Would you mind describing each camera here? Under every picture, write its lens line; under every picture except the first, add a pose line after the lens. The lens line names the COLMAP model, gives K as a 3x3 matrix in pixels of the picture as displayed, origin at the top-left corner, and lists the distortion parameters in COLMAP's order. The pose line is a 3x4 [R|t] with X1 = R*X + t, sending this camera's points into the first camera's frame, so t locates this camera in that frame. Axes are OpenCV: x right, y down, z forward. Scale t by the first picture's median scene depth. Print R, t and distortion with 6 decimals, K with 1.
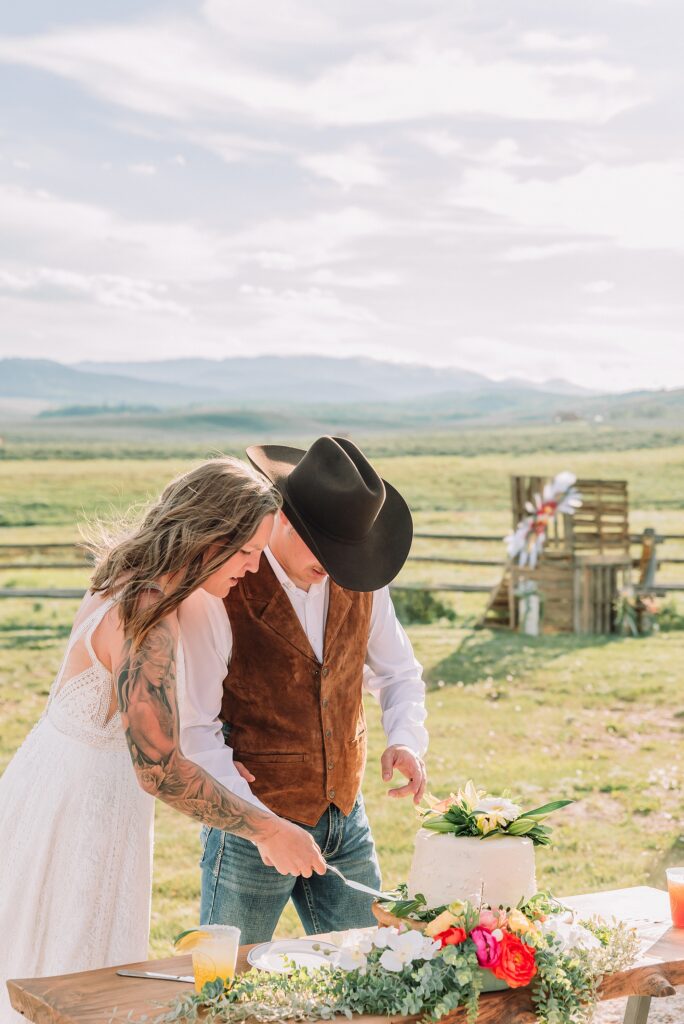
lens RADIAL K [[1627.3, 0, 345.0], [0, 1627.3, 505.6], [0, 0, 1]] dist [-0.006530, 0.079329]
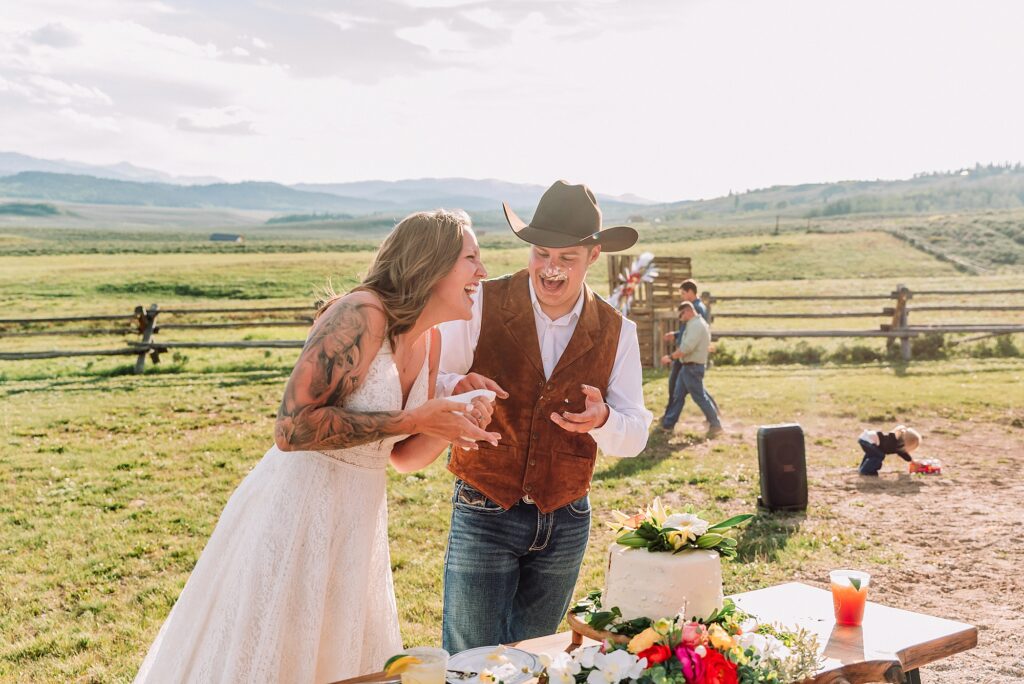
lens RADIAL K [[1109.2, 0, 509.4], [0, 1109.2, 338.7], [0, 0, 1]] dist [-0.001399, 0.033783]
pose [[0.999600, -0.012292, 0.025482, -0.008020], [0.011027, 0.998728, 0.049208, 0.006137], [-0.026055, -0.048907, 0.998463, 0.060862]]
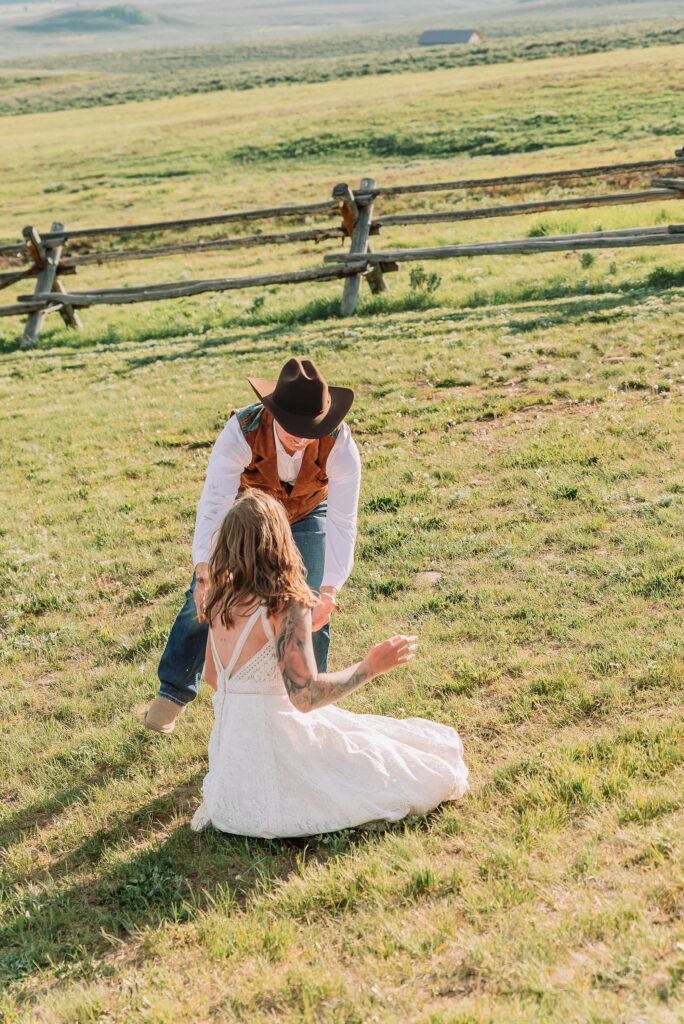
lens RADIAL K [[2132.2, 0, 372.4], [0, 2132.2, 482.0], [0, 0, 1]] dist [0.008341, -0.168493]
pose [[0.963642, -0.053040, -0.261878, -0.053752], [0.097018, 0.982665, 0.157975, 0.002378], [0.248959, -0.177638, 0.952084, 0.103017]]
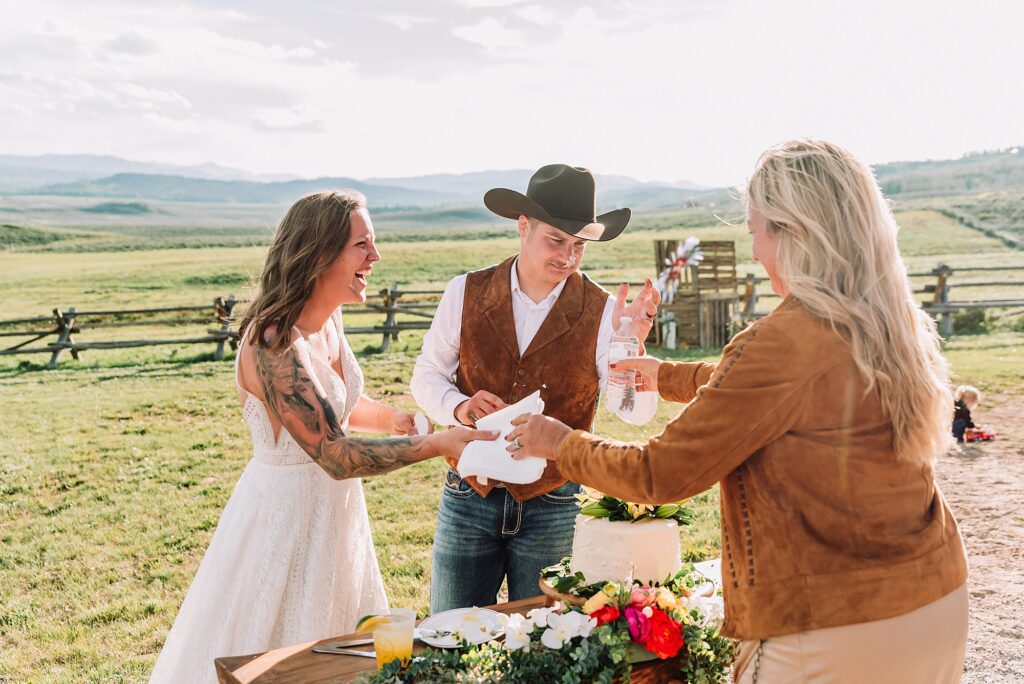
lens RADIAL K [[1054.6, 0, 513.7], [0, 1054.6, 331.6], [0, 0, 1]] dist [0.005568, 0.007674]
pose [[0.998994, -0.029658, -0.033640, 0.006184], [0.031573, 0.997824, 0.057880, 0.005406], [0.031850, -0.058884, 0.997757, 0.055614]]
